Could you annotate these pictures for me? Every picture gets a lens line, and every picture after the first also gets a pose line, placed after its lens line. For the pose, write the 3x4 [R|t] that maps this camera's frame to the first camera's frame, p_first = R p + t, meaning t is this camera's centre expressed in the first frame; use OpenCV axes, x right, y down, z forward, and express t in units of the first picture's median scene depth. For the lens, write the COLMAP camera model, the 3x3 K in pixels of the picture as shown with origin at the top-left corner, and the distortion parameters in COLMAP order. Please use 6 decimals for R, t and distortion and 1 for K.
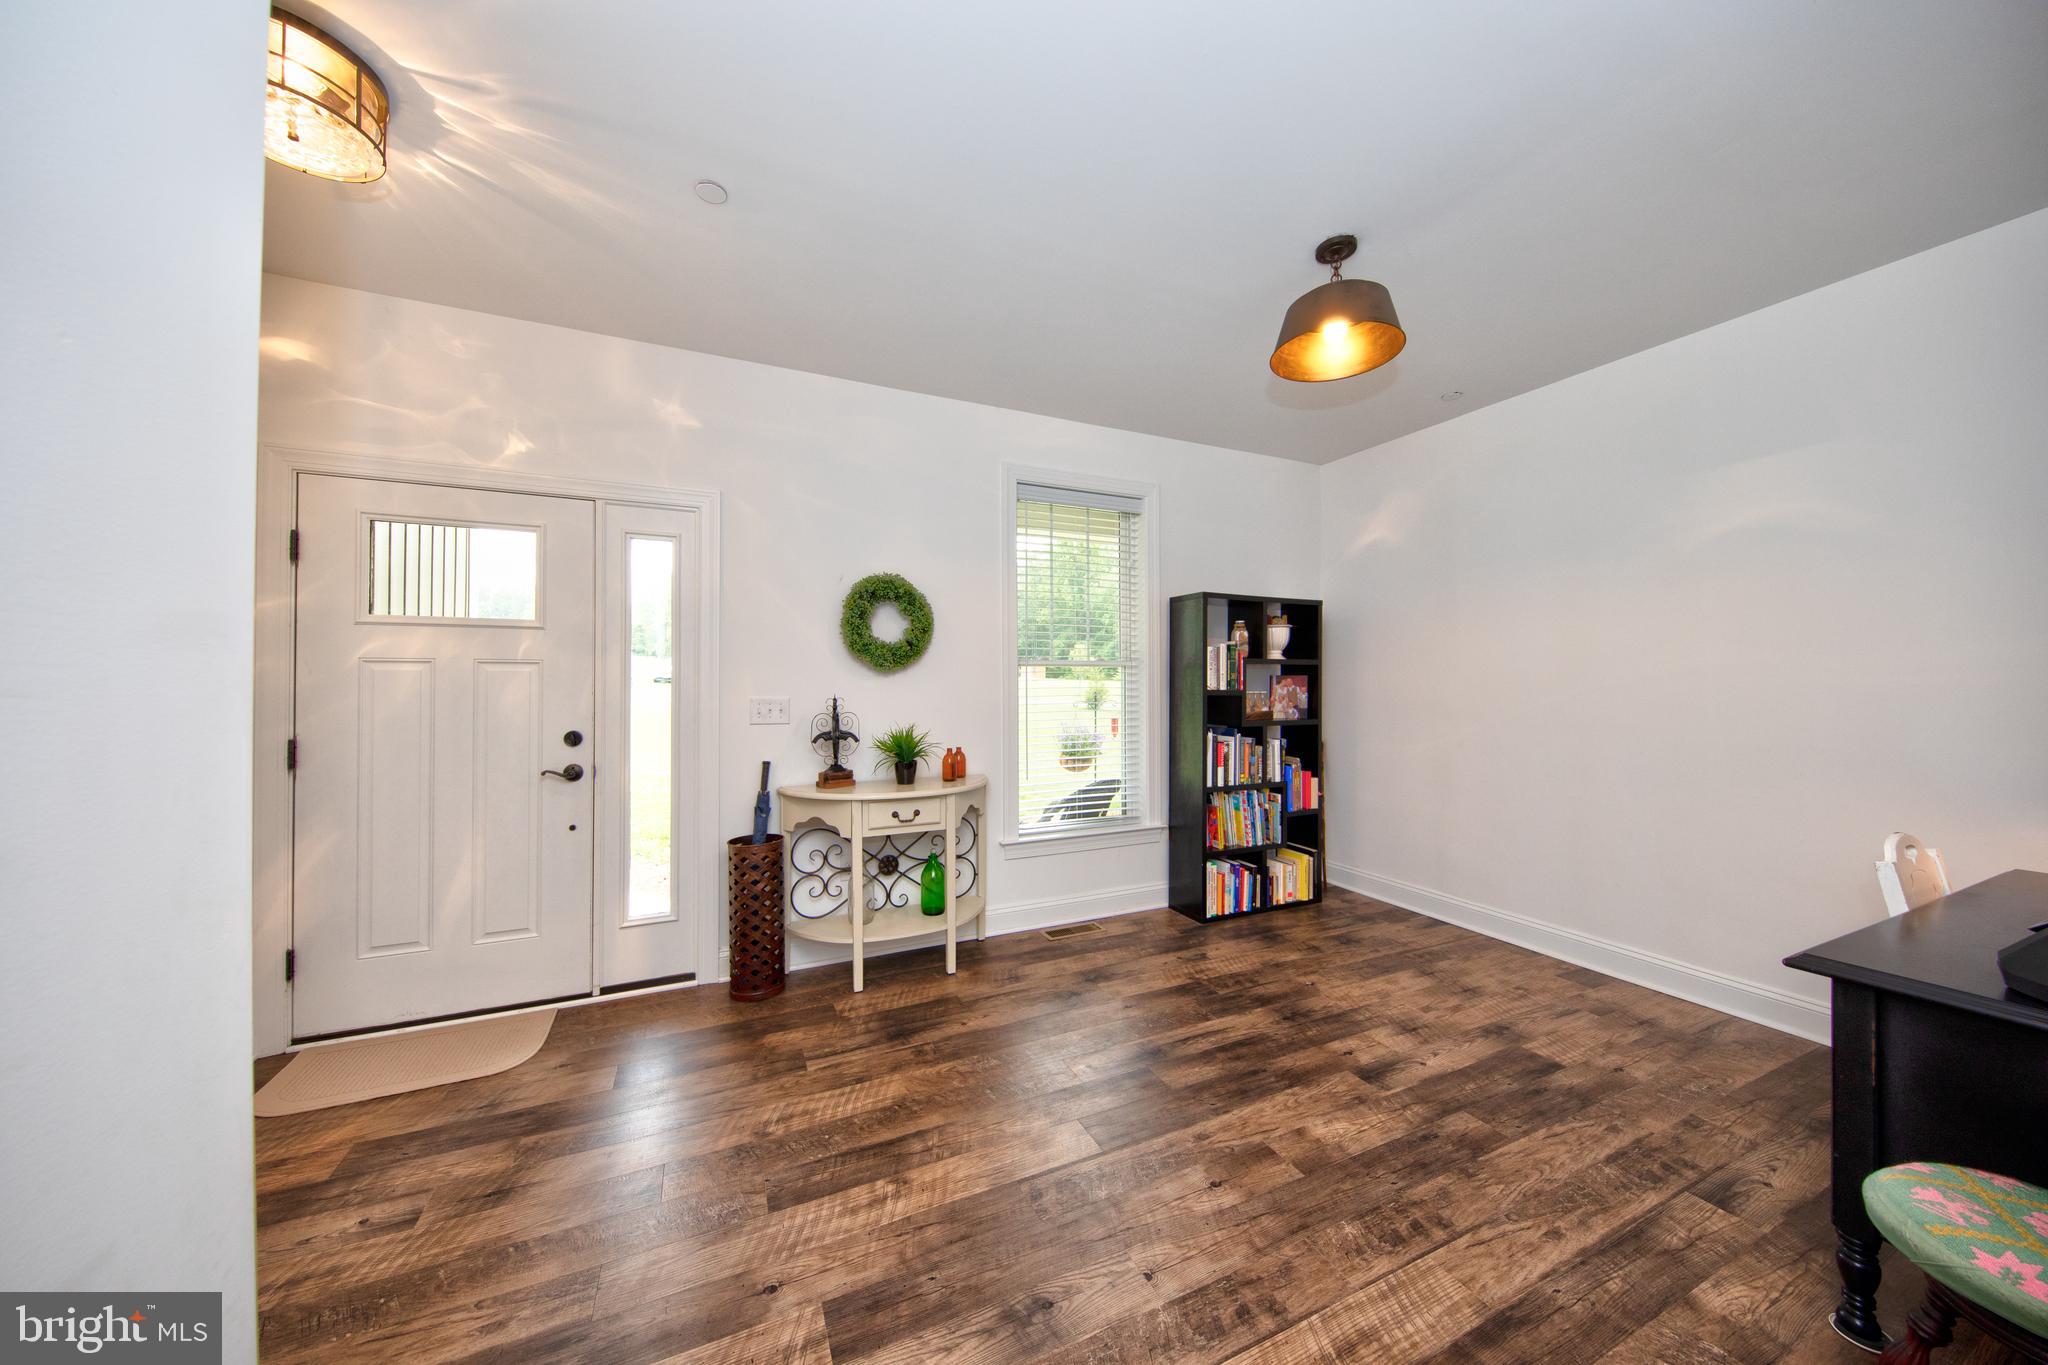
lens RADIAL K [[691.7, 0, 1017.4], [0, 691.7, 675.8], [0, 0, 1]] dist [0.000531, -0.000018]
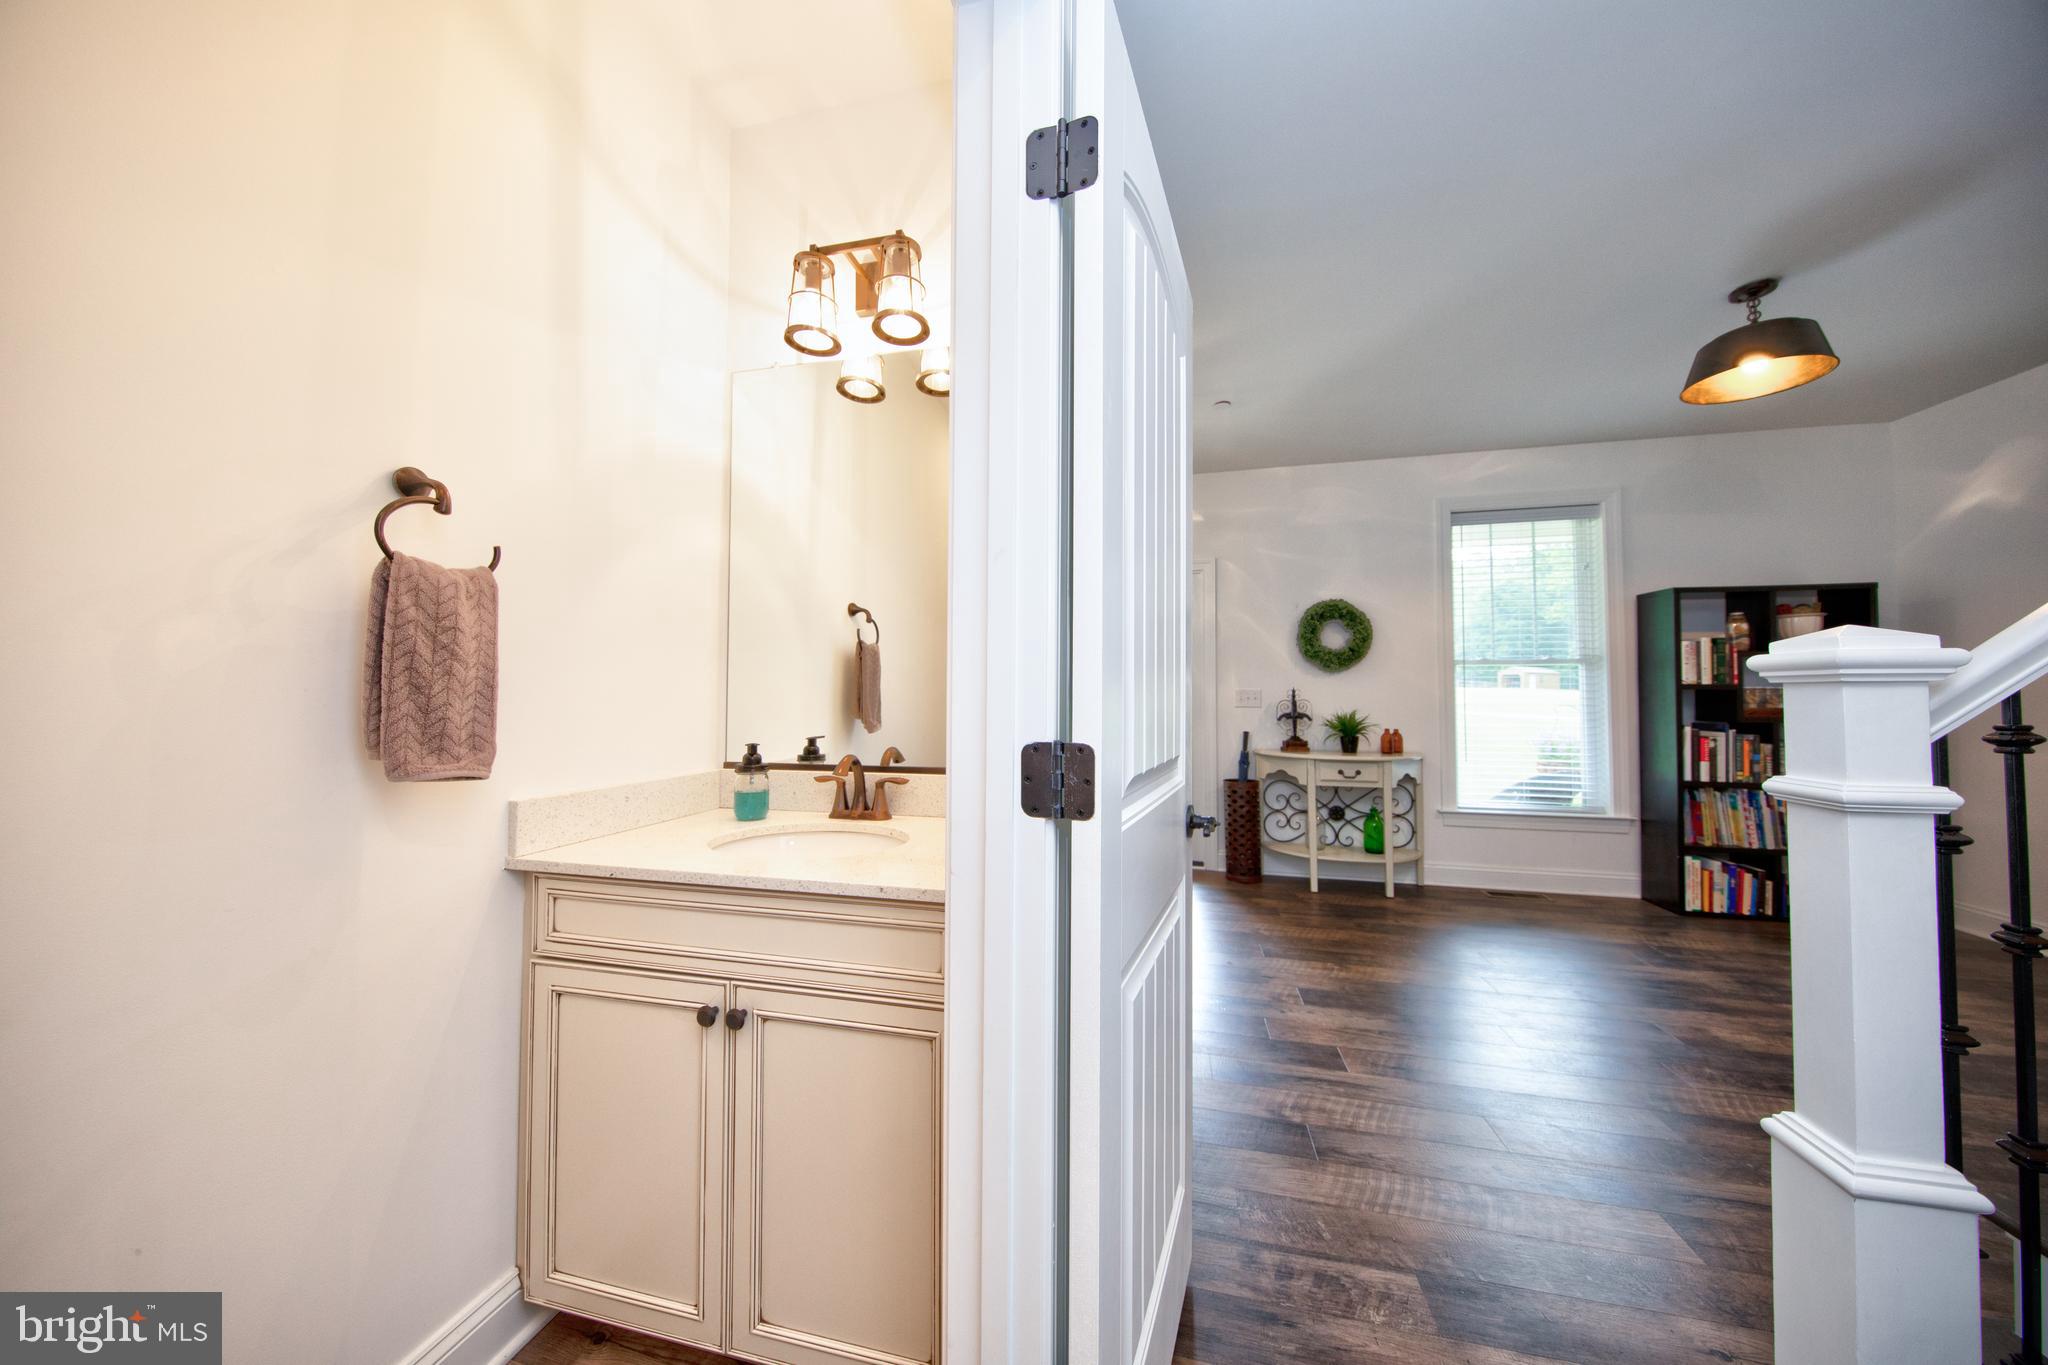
lens RADIAL K [[648.3, 0, 1008.2], [0, 648.3, 675.5], [0, 0, 1]] dist [-0.002602, -0.000238]
pose [[0.790086, -0.015833, -0.612792, 0.085220], [0.006129, 0.999820, -0.017931, 0.021013], [0.612965, 0.010411, 0.790041, -0.391441]]
